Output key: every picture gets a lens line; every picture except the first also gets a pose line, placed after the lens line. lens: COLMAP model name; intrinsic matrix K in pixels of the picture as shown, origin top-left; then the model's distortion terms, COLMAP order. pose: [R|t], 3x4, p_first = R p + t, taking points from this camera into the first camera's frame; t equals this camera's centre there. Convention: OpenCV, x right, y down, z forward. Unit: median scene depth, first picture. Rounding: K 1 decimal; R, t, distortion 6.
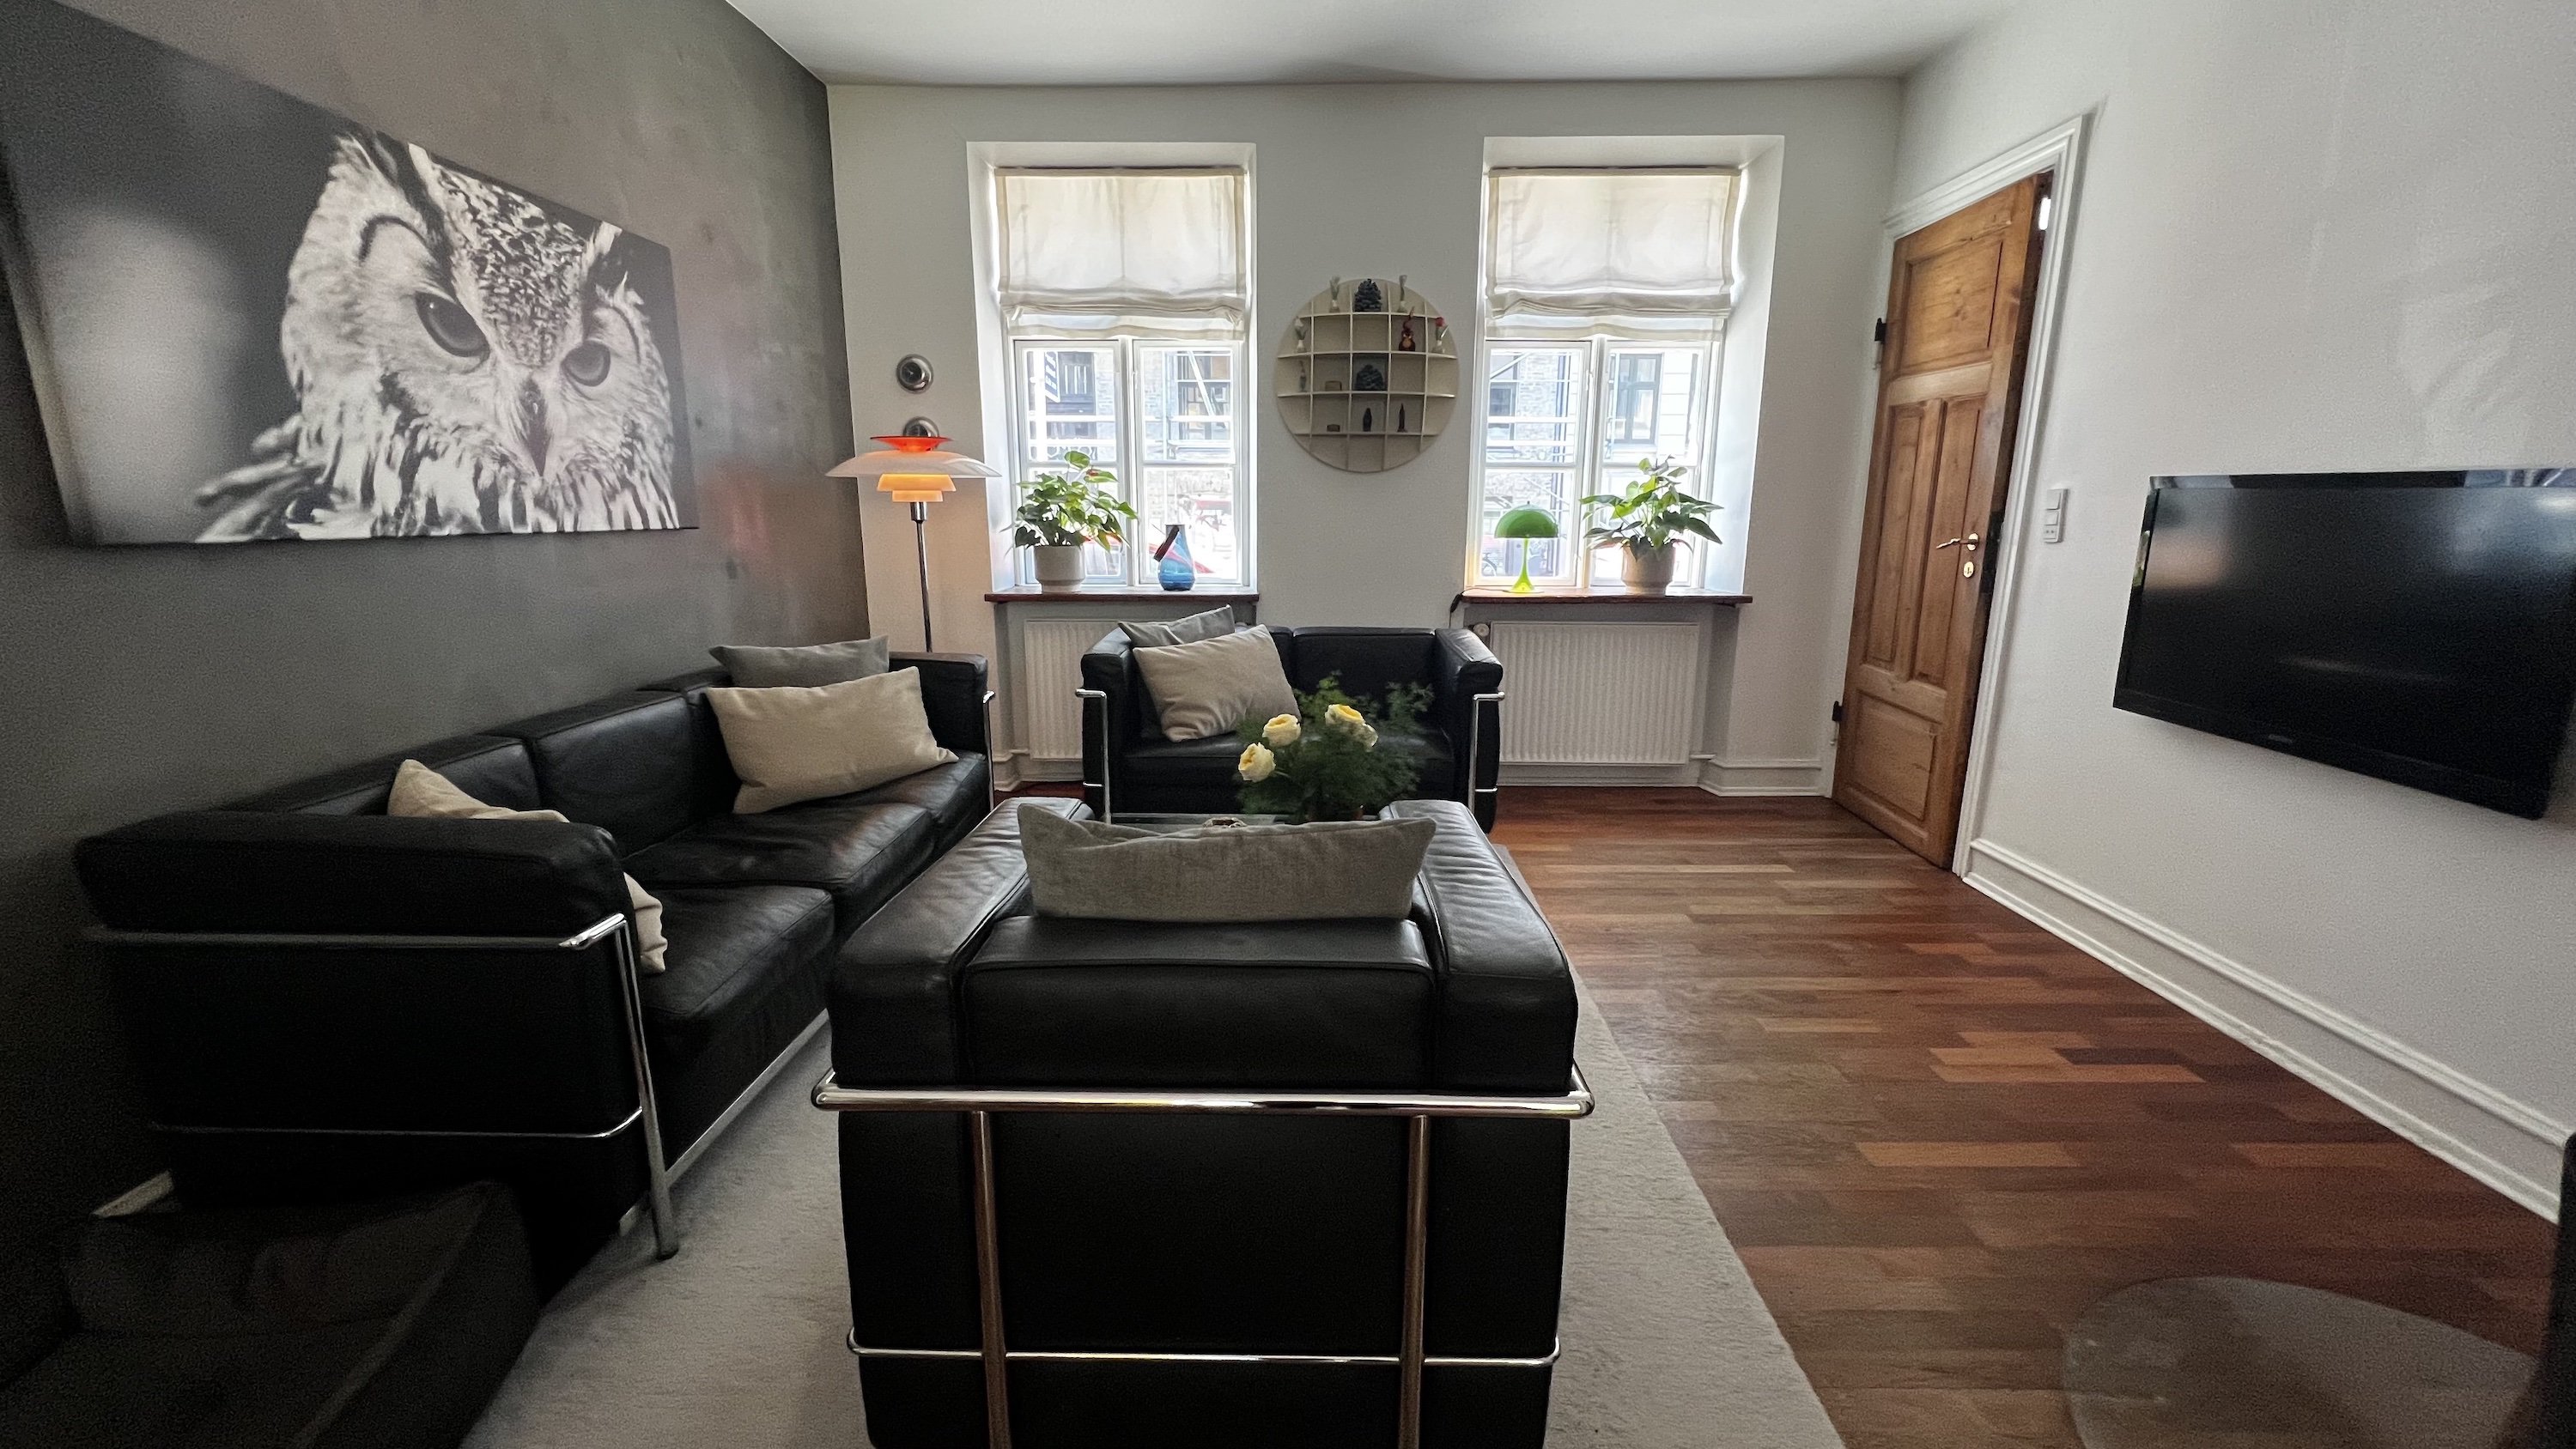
lens RADIAL K [[1027.6, 0, 1289.9], [0, 1027.6, 724.7], [0, 0, 1]] dist [0.001255, -0.000329]
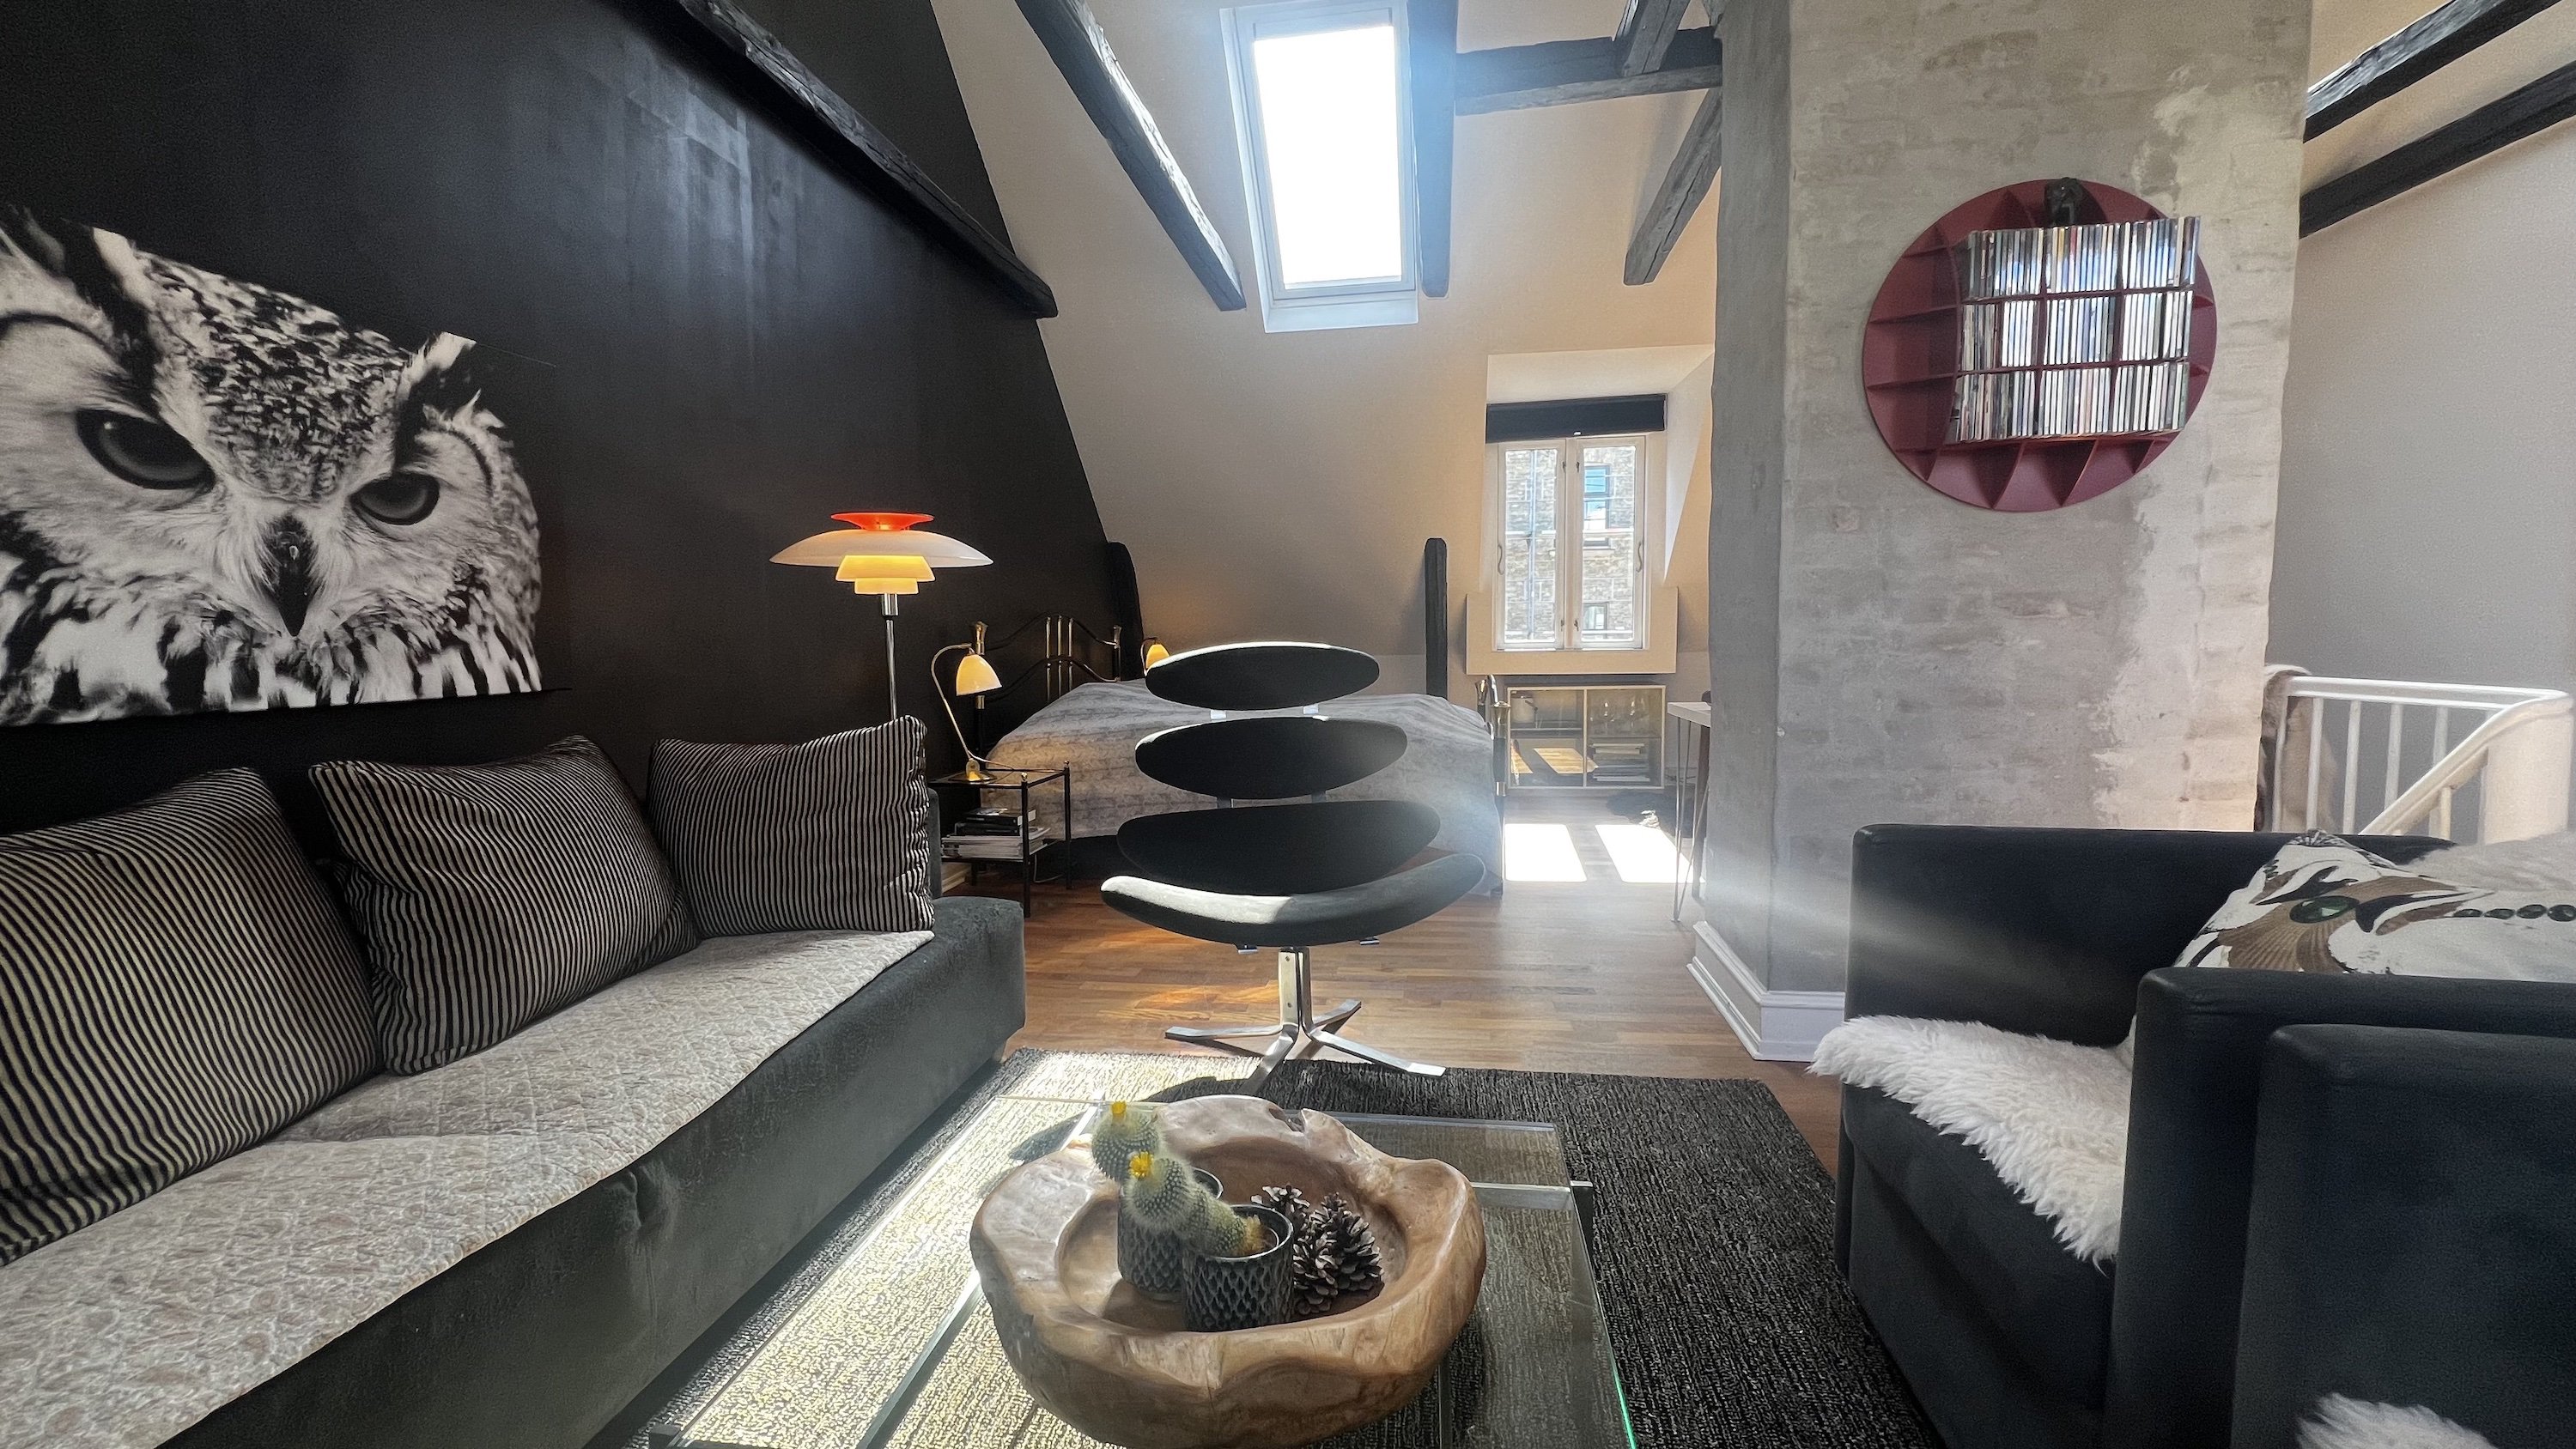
lens RADIAL K [[1027.6, 0, 1278.2], [0, 1027.6, 720.9], [0, 0, 1]] dist [0.001255, -0.000329]
pose [[0.990744, -0.001629, -0.135731, 0.109236], [-0.014968, 0.992519, -0.121169, -0.085379], [0.134913, 0.122079, 0.983308, 0.306876]]
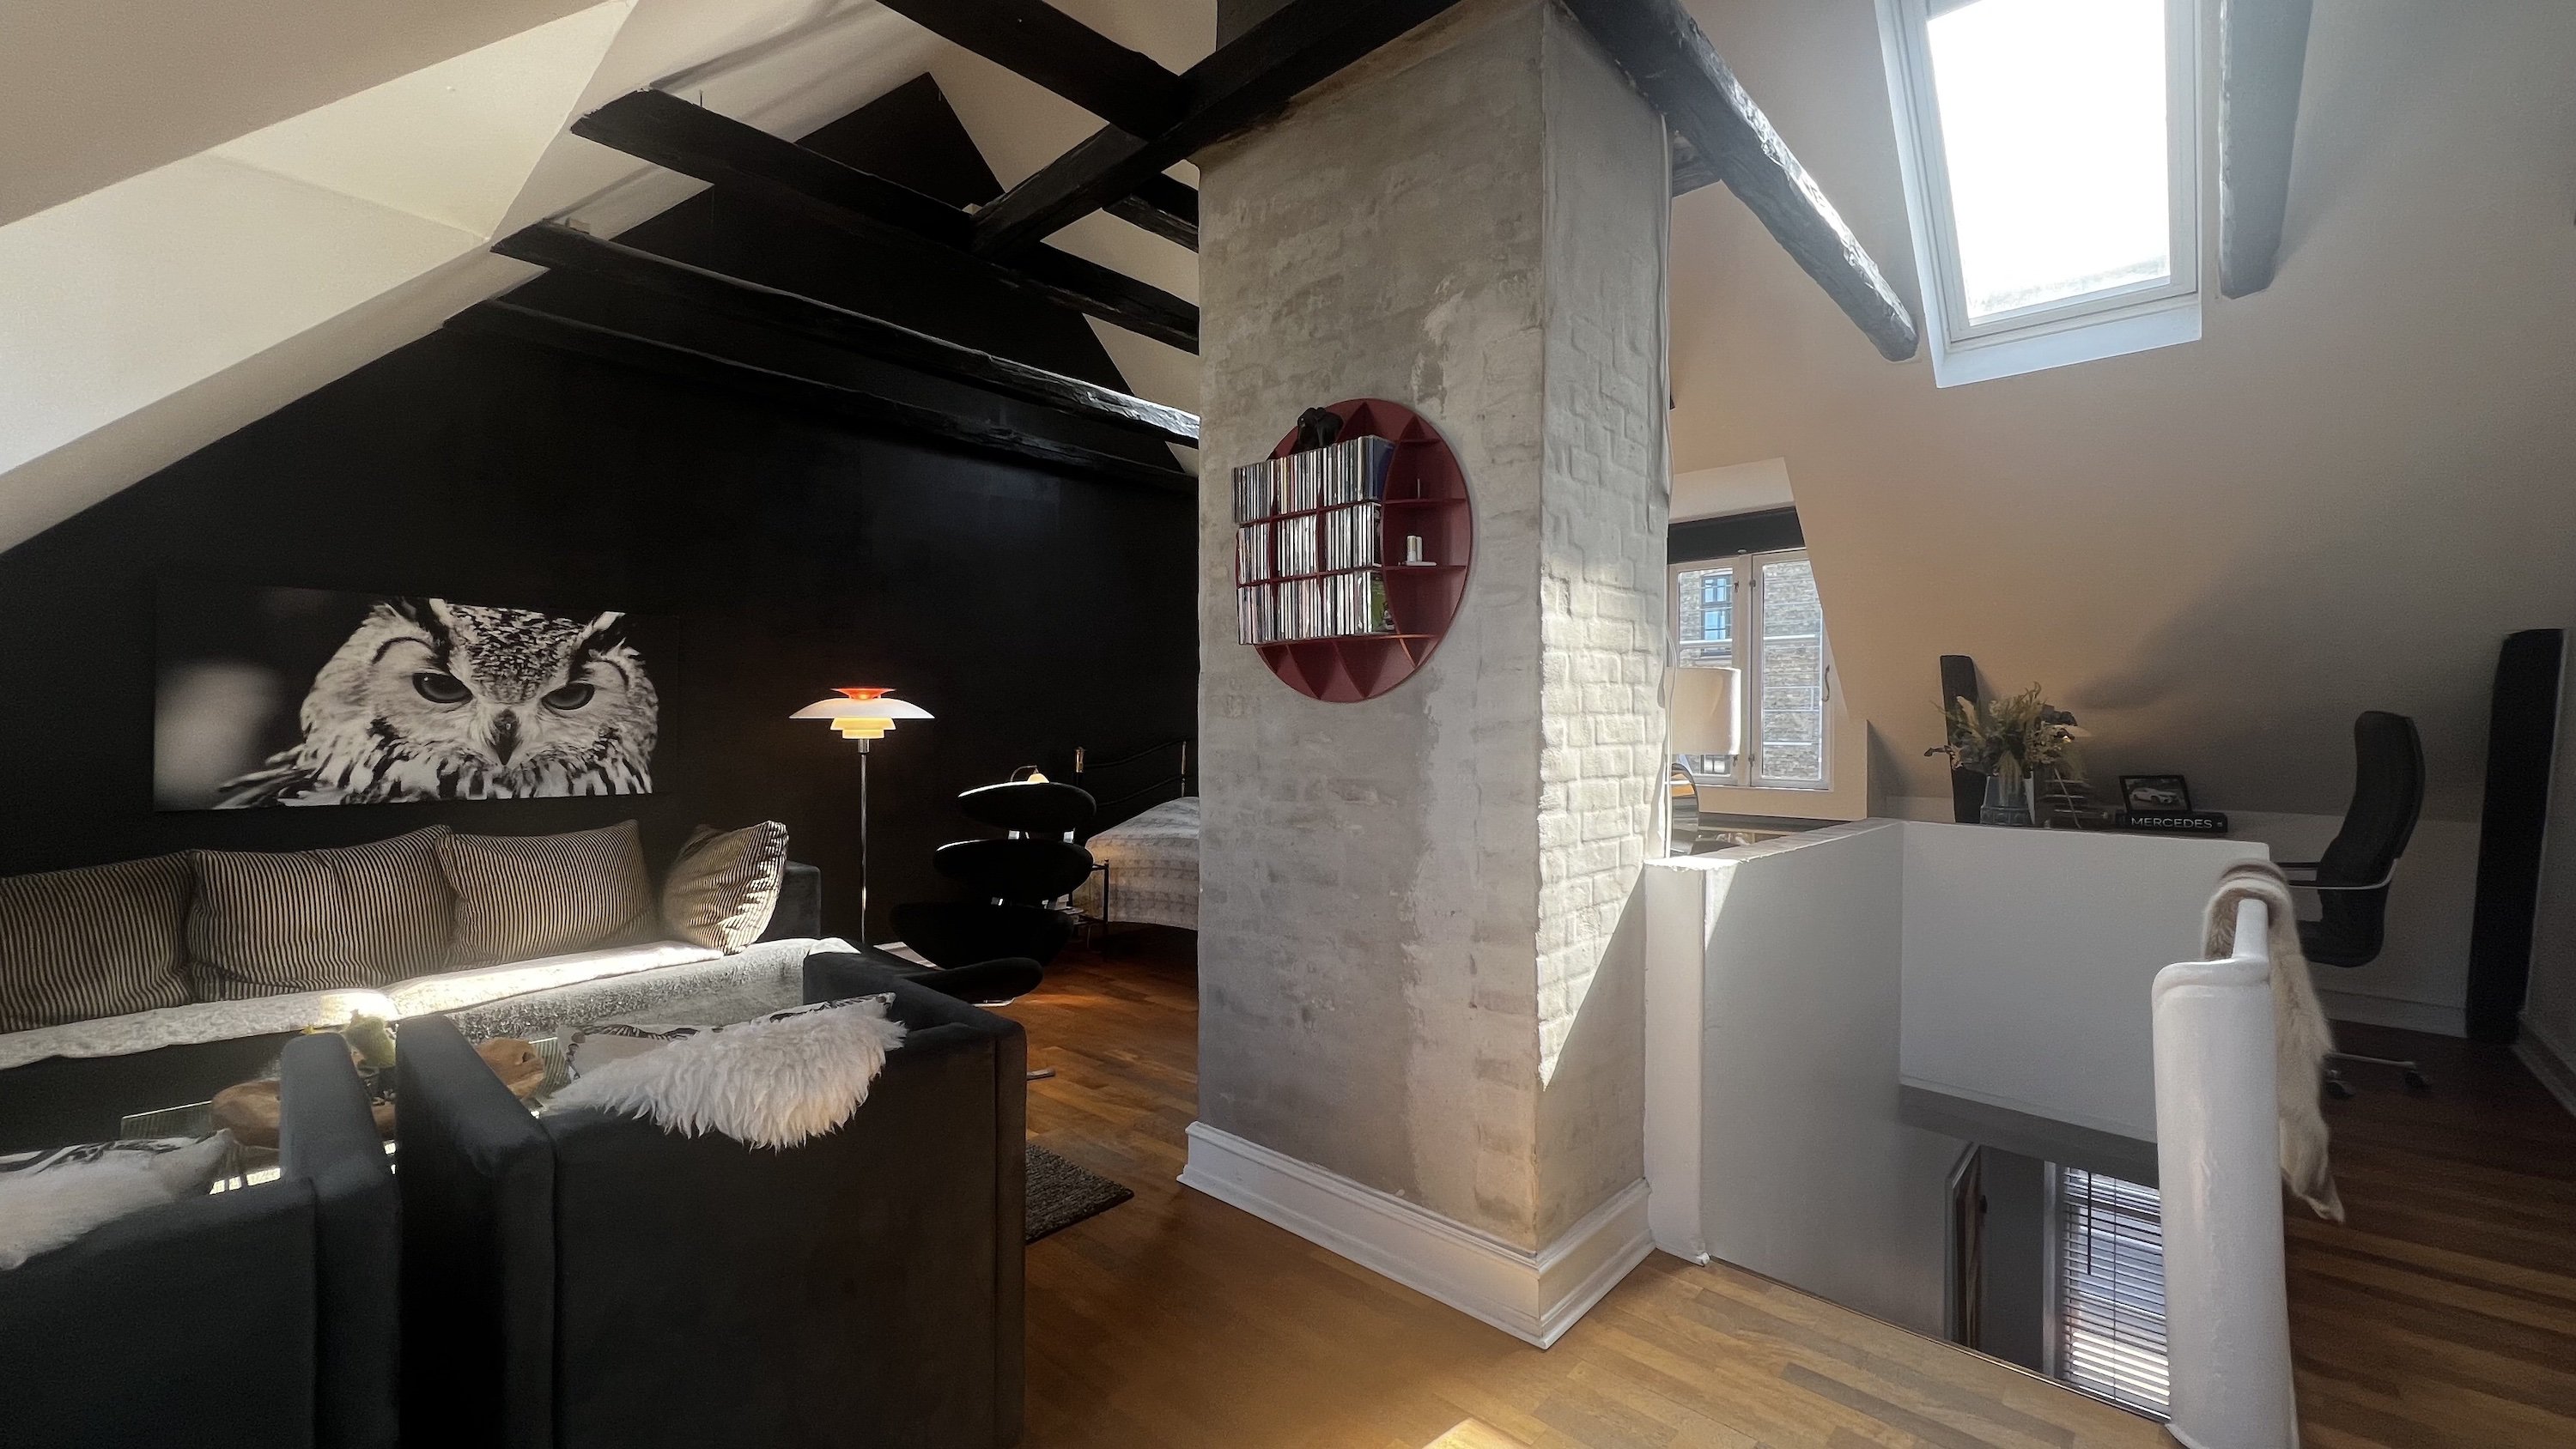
lens RADIAL K [[1027.6, 0, 1276.6], [0, 1027.6, 722.7], [0, 0, 1]] dist [0.001255, -0.000329]
pose [[0.745108, 0.003665, -0.666934, 1.209388], [-0.145663, 0.976738, -0.157369, -0.208314], [0.650843, 0.214405, 0.728309, 0.527748]]
